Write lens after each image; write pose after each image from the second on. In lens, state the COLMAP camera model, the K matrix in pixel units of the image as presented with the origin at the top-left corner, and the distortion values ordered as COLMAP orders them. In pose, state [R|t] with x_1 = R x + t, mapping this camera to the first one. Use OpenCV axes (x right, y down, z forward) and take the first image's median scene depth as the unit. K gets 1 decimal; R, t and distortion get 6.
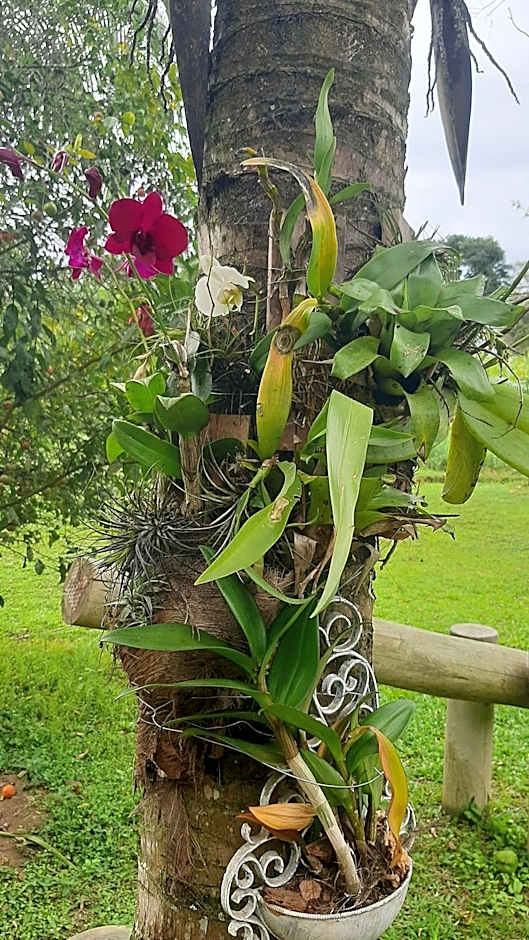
lens RADIAL K [[716.3, 0, 264.5], [0, 716.3, 470.0], [0, 0, 1]] dist [0.047586, -0.105859]
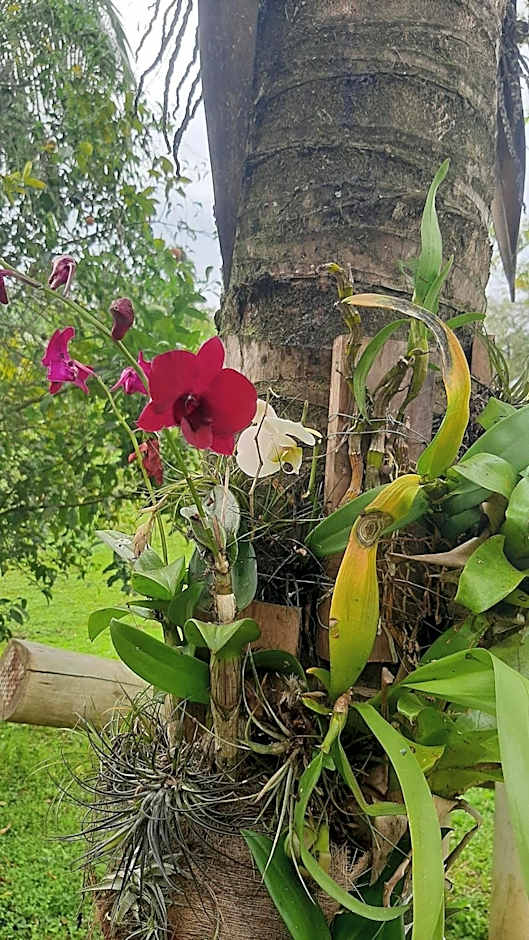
lens RADIAL K [[716.3, 0, 264.5], [0, 716.3, 470.0], [0, 0, 1]] dist [0.047586, -0.105859]
pose [[0.995164, 0.030326, 0.093424, -0.125316], [-0.027126, 0.999007, -0.035334, -0.184319], [-0.094403, 0.032629, 0.994999, 0.264146]]
